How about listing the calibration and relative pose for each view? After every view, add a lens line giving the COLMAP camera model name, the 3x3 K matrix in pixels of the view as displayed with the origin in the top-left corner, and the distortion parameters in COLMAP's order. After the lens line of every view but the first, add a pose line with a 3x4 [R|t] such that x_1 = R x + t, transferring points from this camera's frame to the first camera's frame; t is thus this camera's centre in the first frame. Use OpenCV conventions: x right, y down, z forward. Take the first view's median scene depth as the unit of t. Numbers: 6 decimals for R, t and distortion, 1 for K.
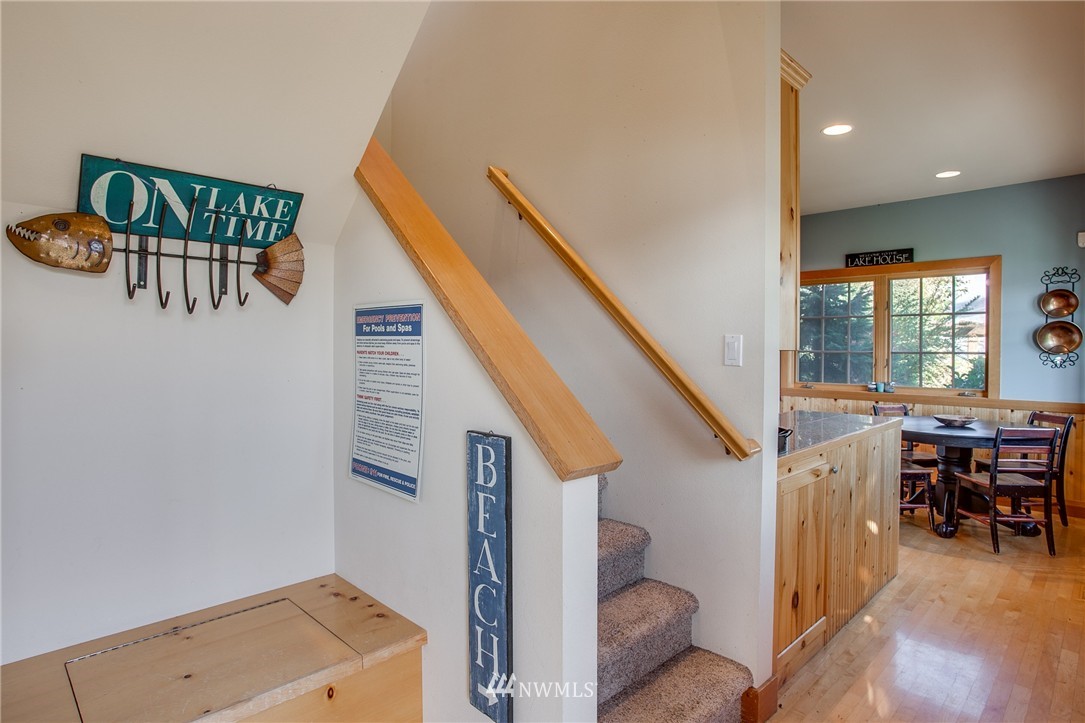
lens RADIAL K [[585.3, 0, 559.2], [0, 585.3, 362.1], [0, 0, 1]] dist [-0.029649, 0.024591]
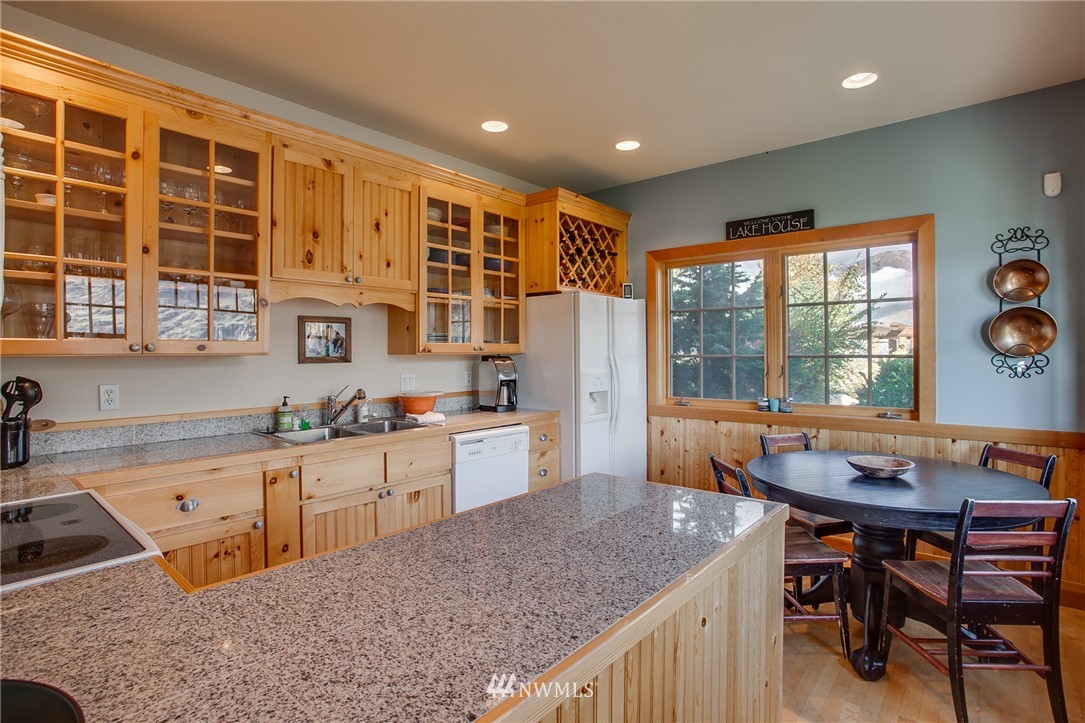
lens RADIAL K [[585.3, 0, 542.9], [0, 585.3, 360.0], [0, 0, 1]] dist [-0.029649, 0.024591]
pose [[0.995076, -0.007457, 0.098835, 0.228564], [0.008975, 0.999848, -0.014928, -0.004696], [-0.098709, 0.015742, 0.994992, 0.359127]]
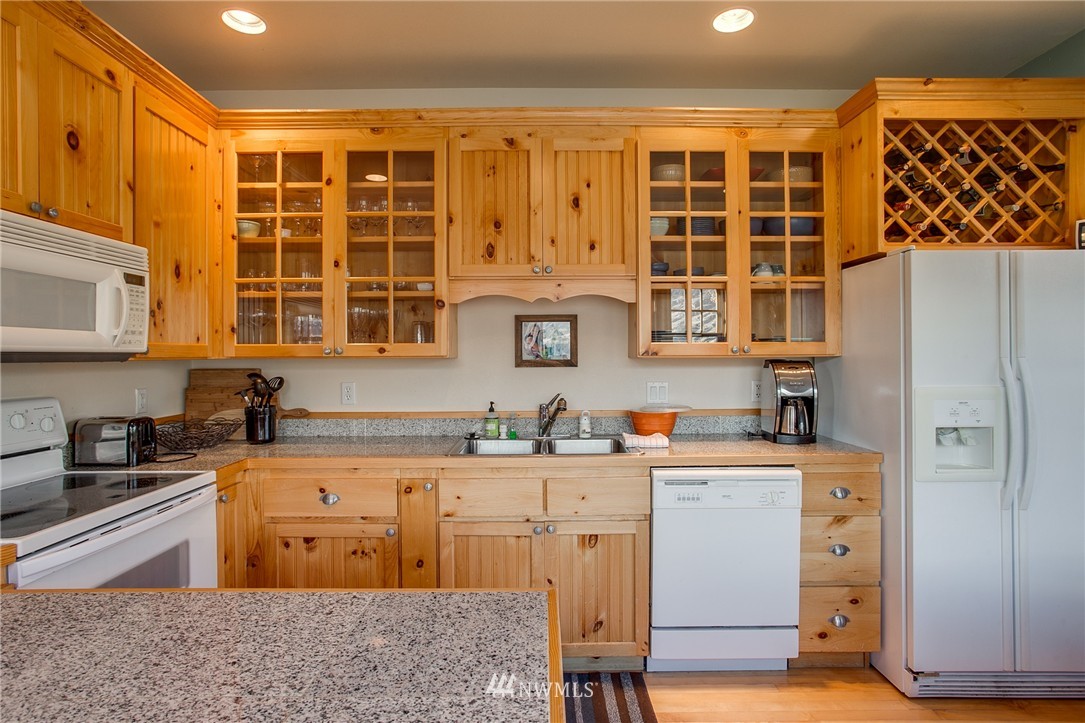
lens RADIAL K [[585.3, 0, 533.1], [0, 585.3, 359.9], [0, 0, 1]] dist [-0.029649, 0.024591]
pose [[0.709217, 0.003729, -0.704980, 0.445820], [-0.015857, 0.999817, -0.010663, -0.013365], [0.704811, 0.018741, 0.709147, 0.598468]]
